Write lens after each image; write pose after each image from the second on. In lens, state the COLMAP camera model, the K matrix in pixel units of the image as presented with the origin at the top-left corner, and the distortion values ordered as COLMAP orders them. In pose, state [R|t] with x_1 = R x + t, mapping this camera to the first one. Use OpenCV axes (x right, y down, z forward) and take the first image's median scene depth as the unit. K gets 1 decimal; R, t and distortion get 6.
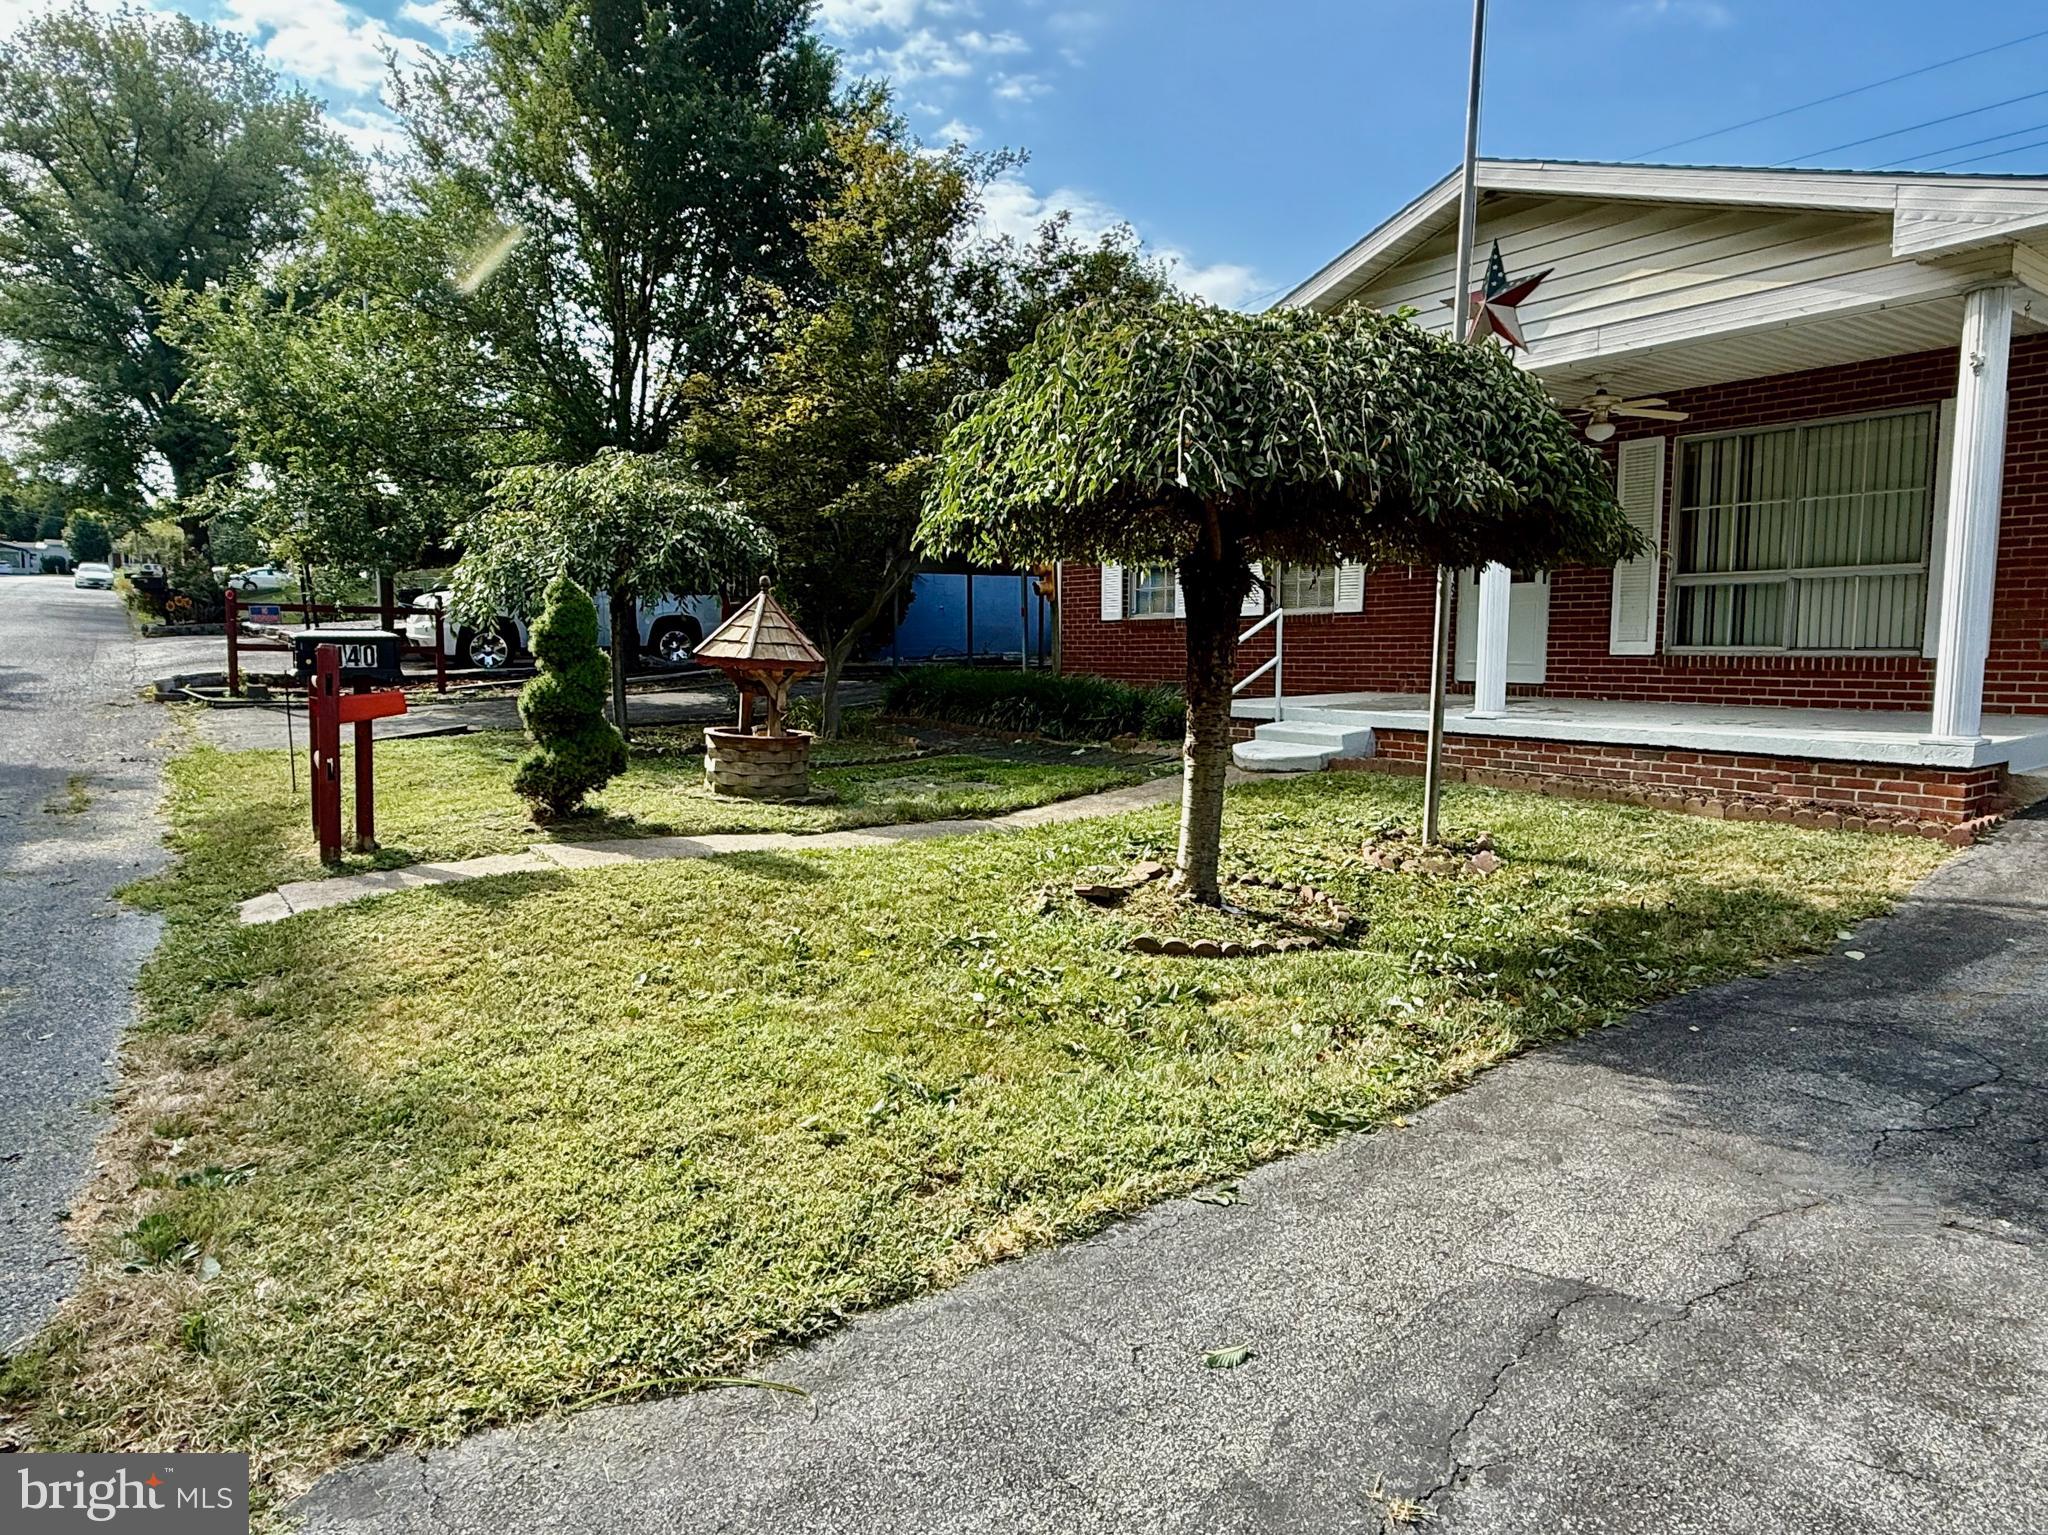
lens RADIAL K [[1260.4, 0, 1021.0], [0, 1260.4, 762.1], [0, 0, 1]] dist [-0.003782, 0.003316]
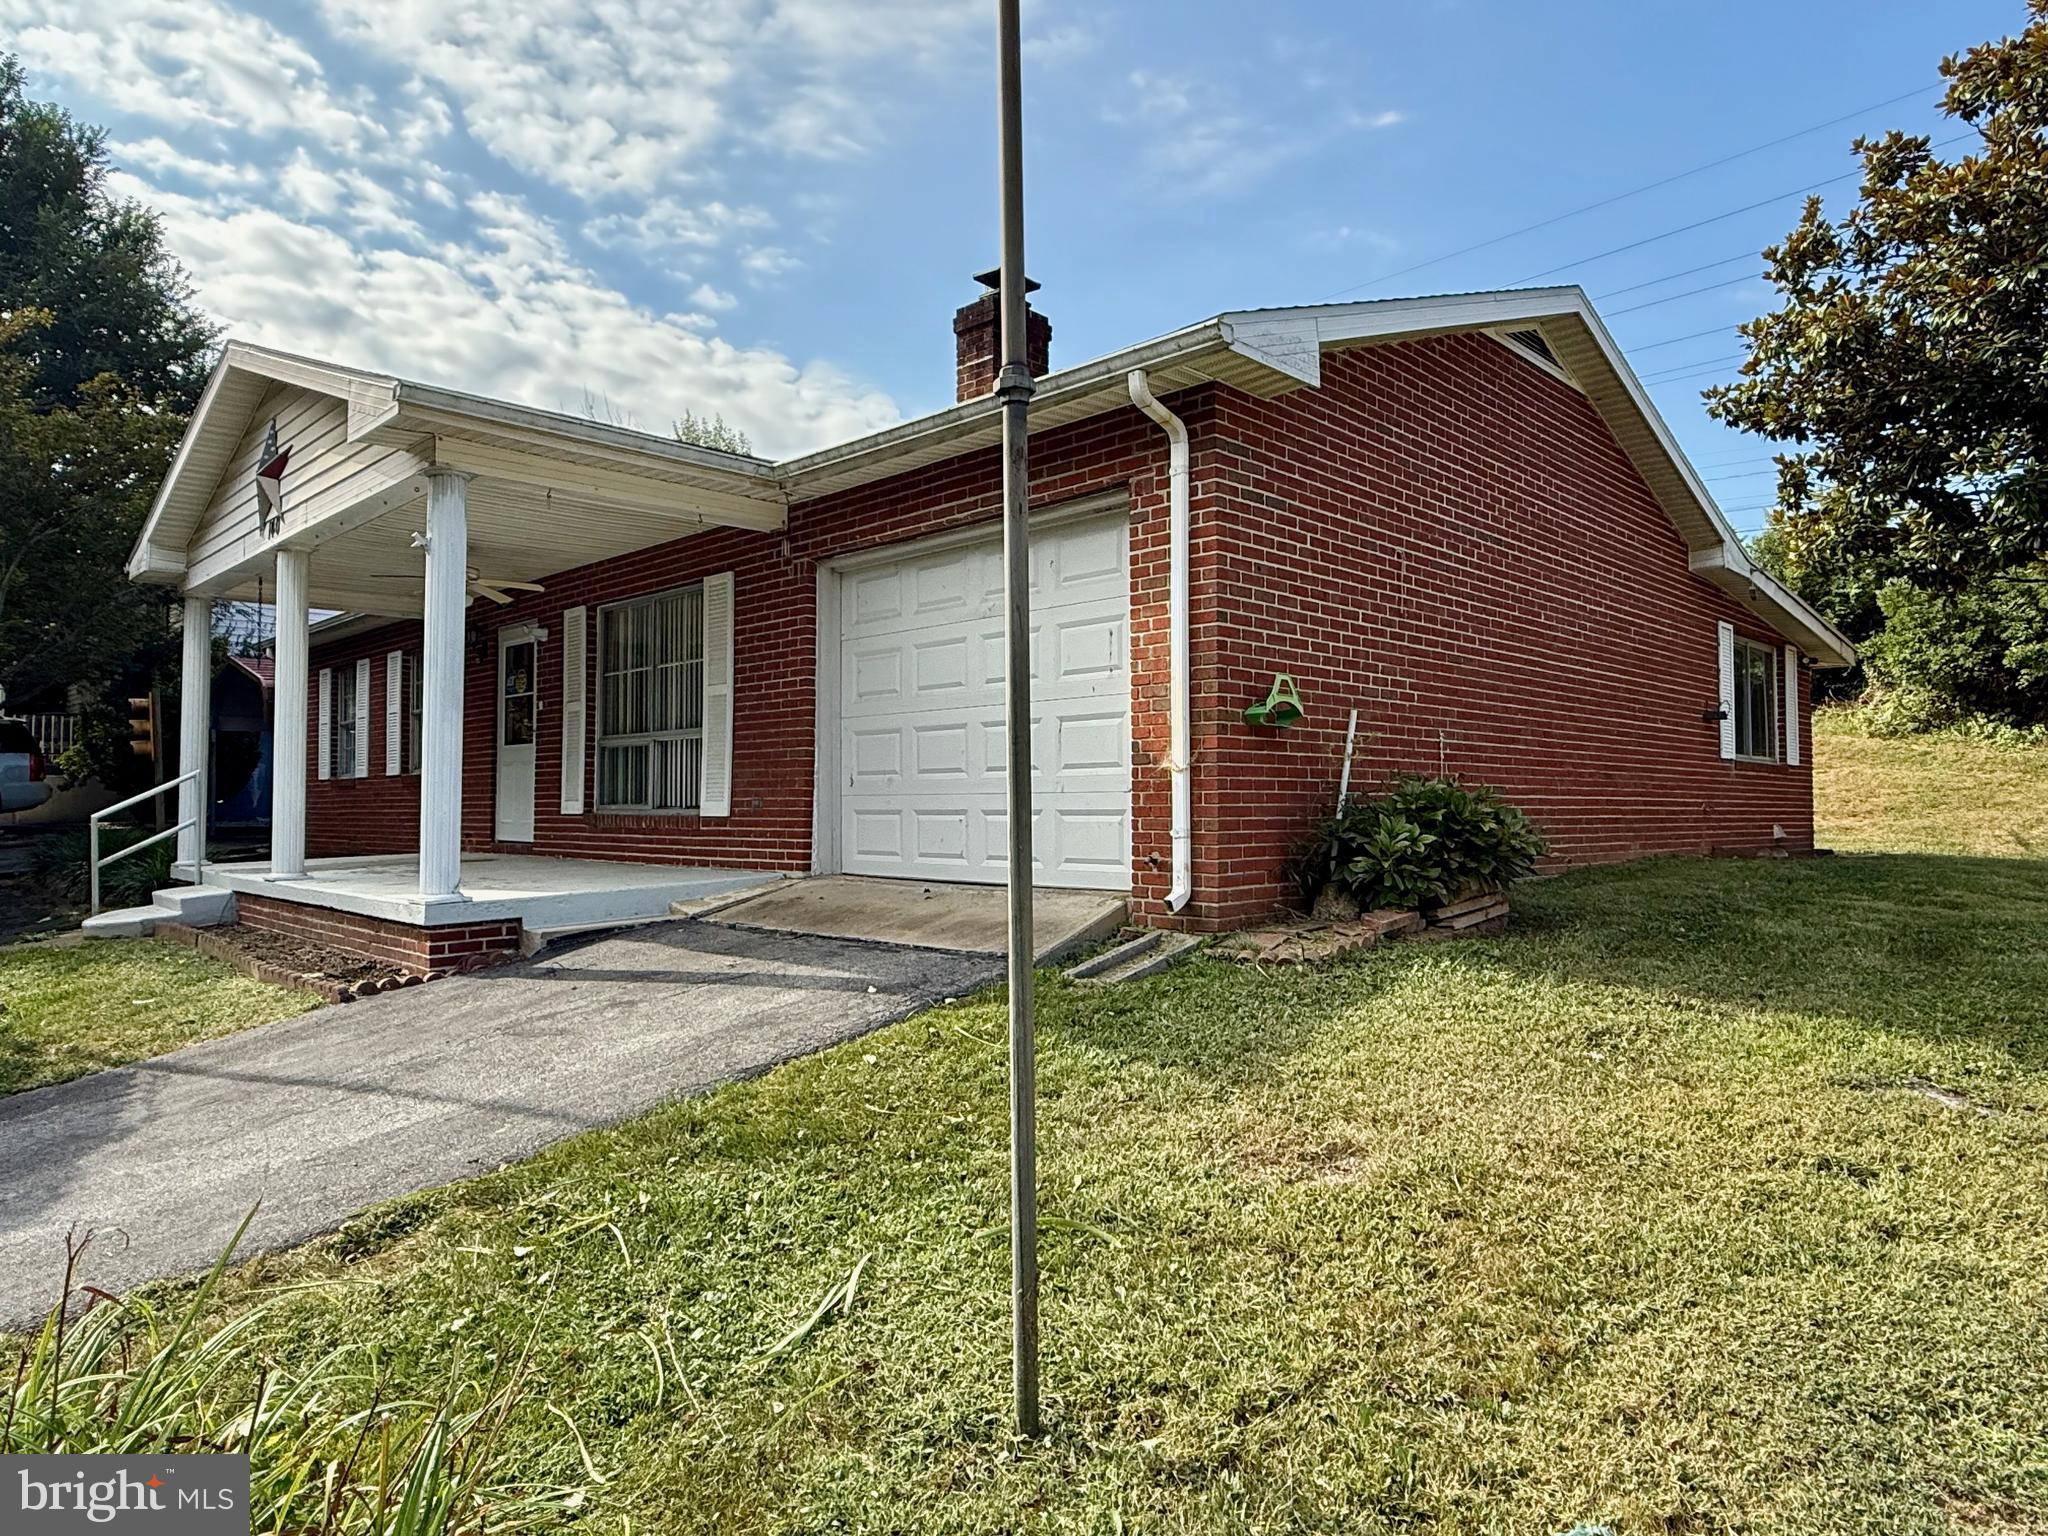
lens RADIAL K [[1264.0, 0, 1025.0], [0, 1264.0, 802.5], [0, 0, 1]] dist [-0.007697, -0.000470]
pose [[0.985618, -0.006121, 0.168876, 0.939610], [0.021390, 0.995825, -0.088743, 0.006291], [-0.167628, 0.091079, 0.981634, -0.097421]]
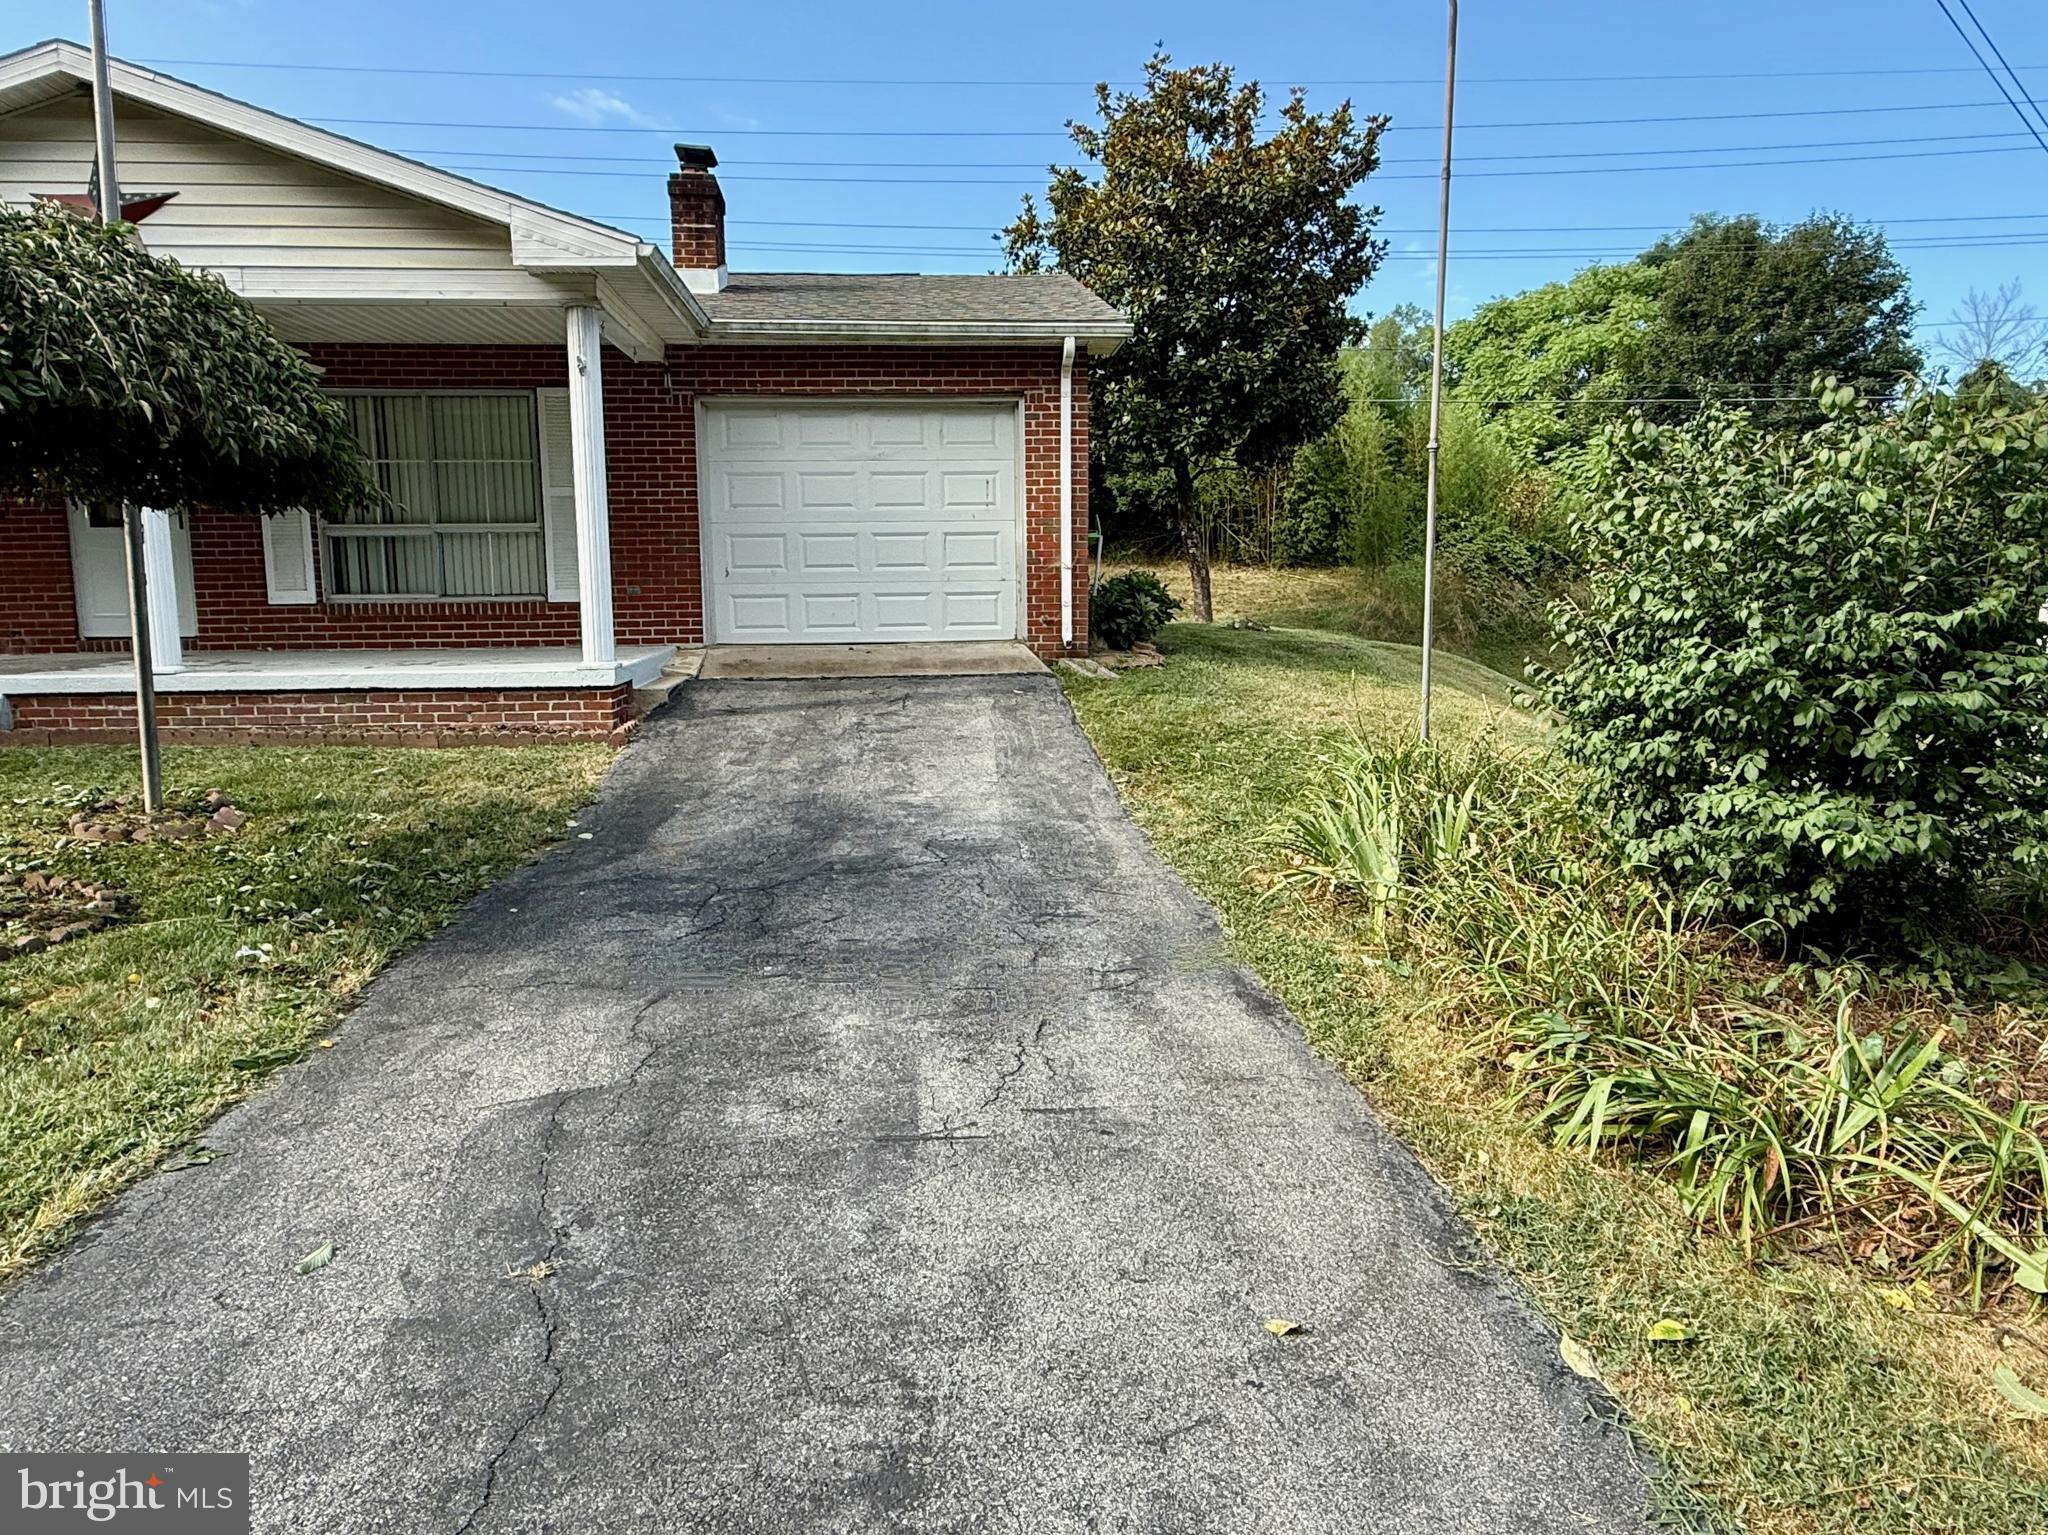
lens RADIAL K [[1272.3, 0, 1008.1], [0, 1272.3, 768.2], [0, 0, 1]] dist [0.002224, 0.002005]
pose [[0.520627, -0.123193, 0.844850, -0.128152], [0.089461, 0.991960, 0.089515, 0.006808], [-0.849085, 0.028977, 0.527462, -0.022149]]
